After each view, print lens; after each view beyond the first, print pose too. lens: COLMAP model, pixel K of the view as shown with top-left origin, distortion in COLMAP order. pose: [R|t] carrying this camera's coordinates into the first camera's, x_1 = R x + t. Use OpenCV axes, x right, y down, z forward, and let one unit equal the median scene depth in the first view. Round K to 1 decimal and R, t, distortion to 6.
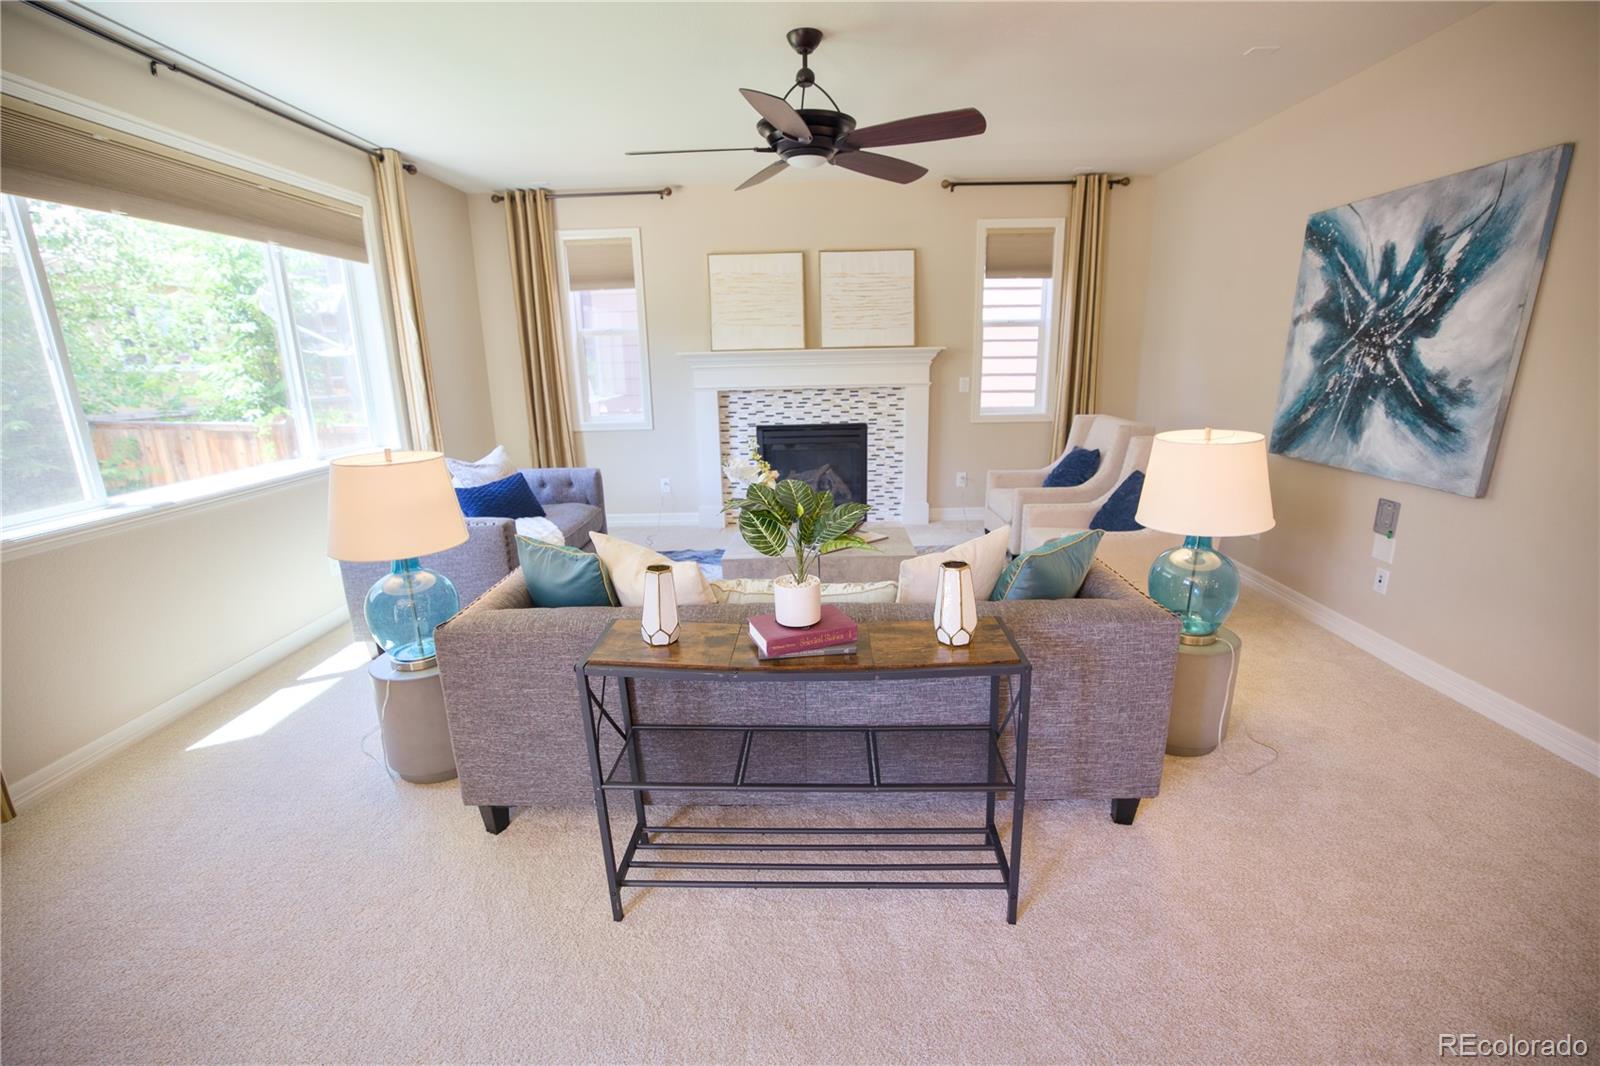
lens RADIAL K [[676.2, 0, 805.5], [0, 676.2, 533.0], [0, 0, 1]] dist [-0.029101, 0.004659]
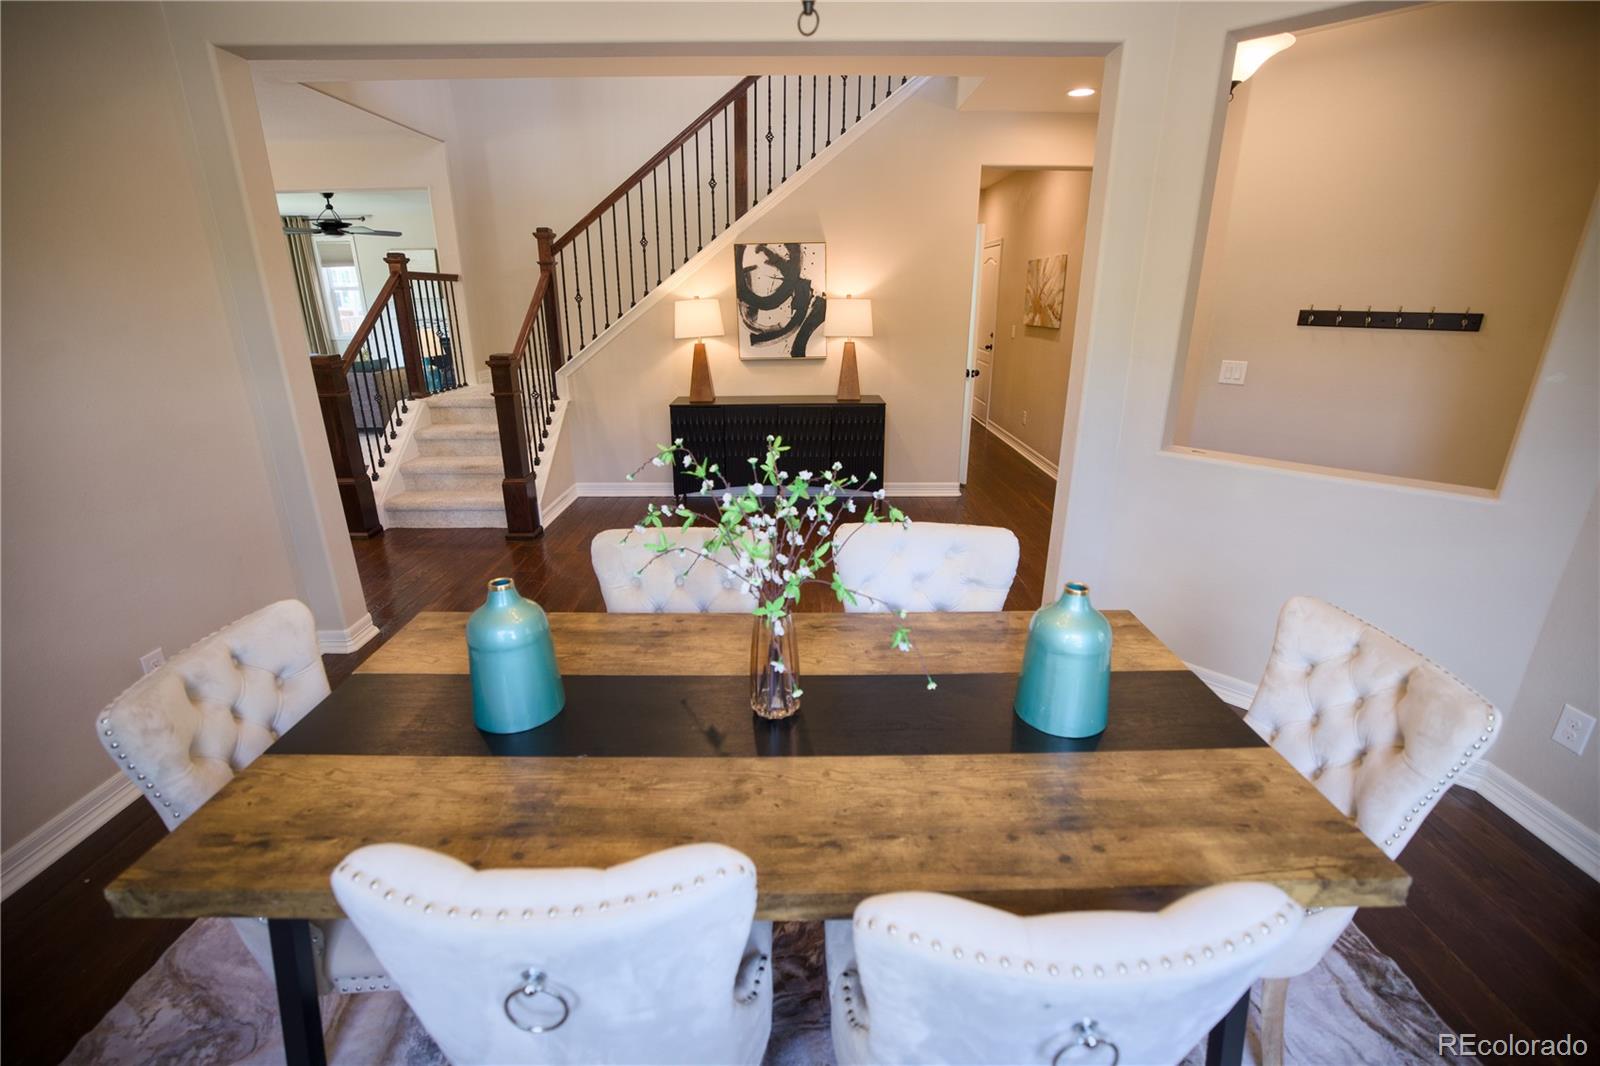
lens RADIAL K [[676.2, 0, 795.2], [0, 676.2, 533.9], [0, 0, 1]] dist [-0.029101, 0.004659]
pose [[0.999957, 0.008463, 0.003721, 1.073230], [-0.008771, 0.995689, 0.092336, 0.238855], [-0.002923, -0.092365, 0.995721, -1.066862]]
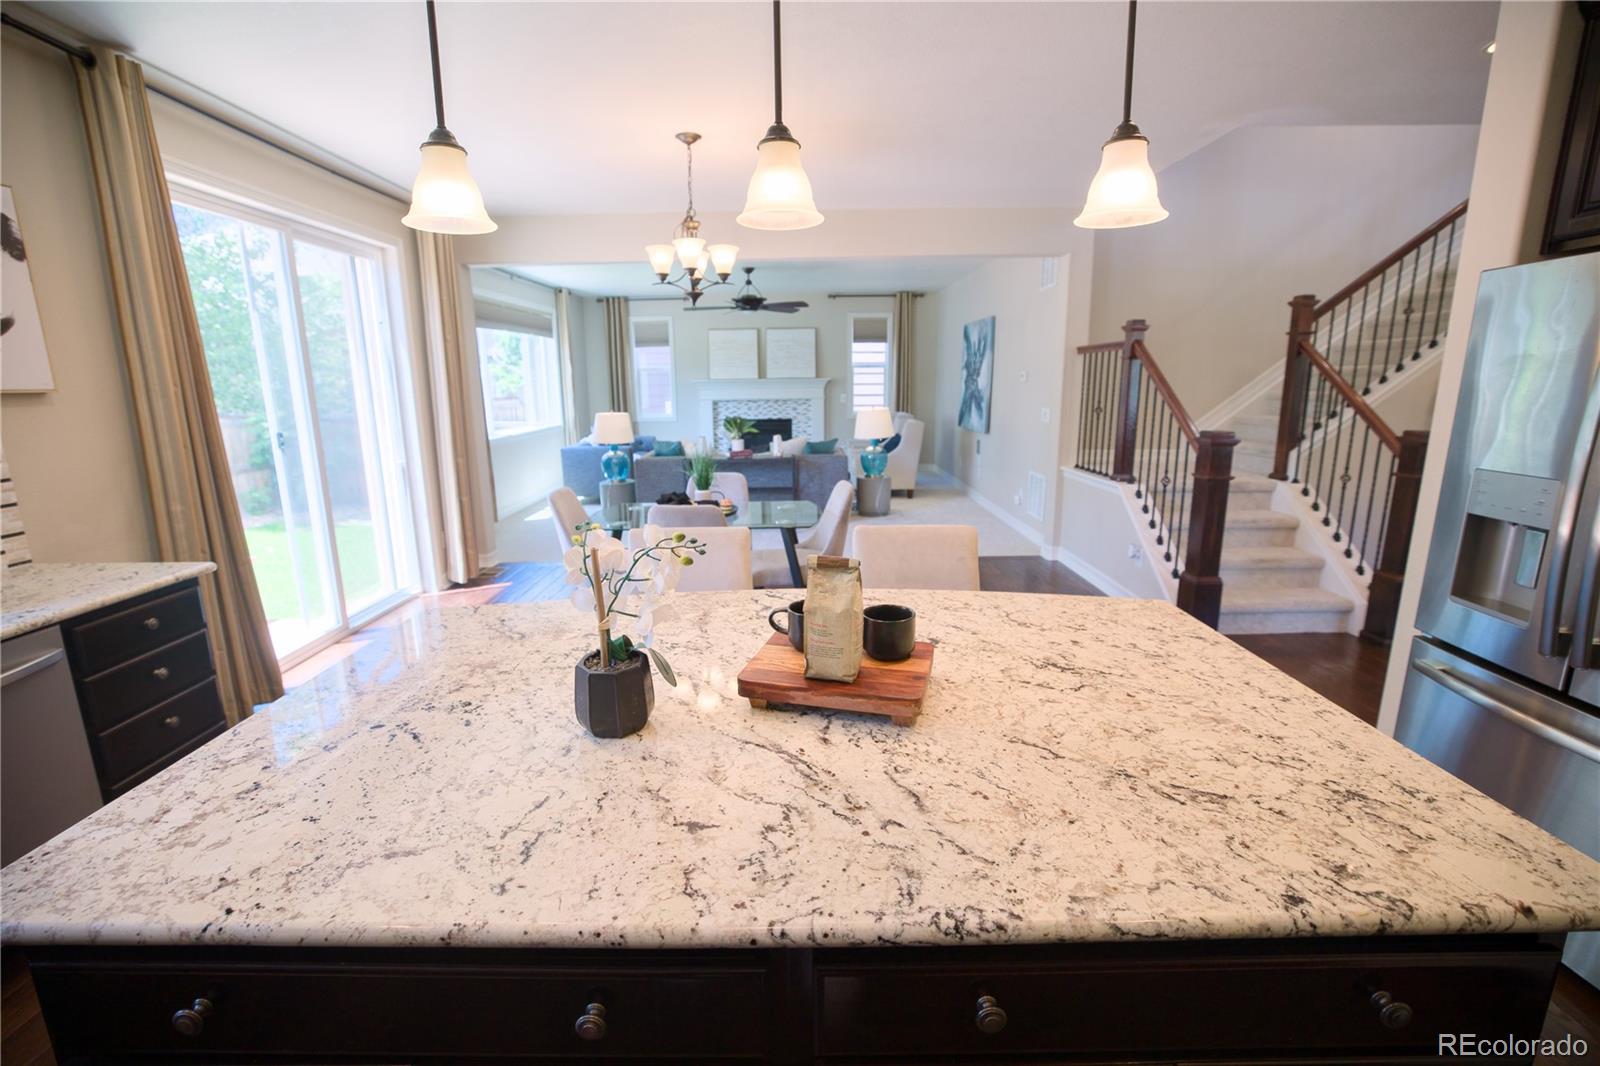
lens RADIAL K [[676.2, 0, 803.2], [0, 676.2, 520.7], [0, 0, 1]] dist [-0.029101, 0.004659]
pose [[0.999790, 0.004431, 0.020032, 0.091724], [-0.003353, 0.998561, -0.053516, 0.233961], [-0.020240, 0.053437, 0.998366, -0.905656]]
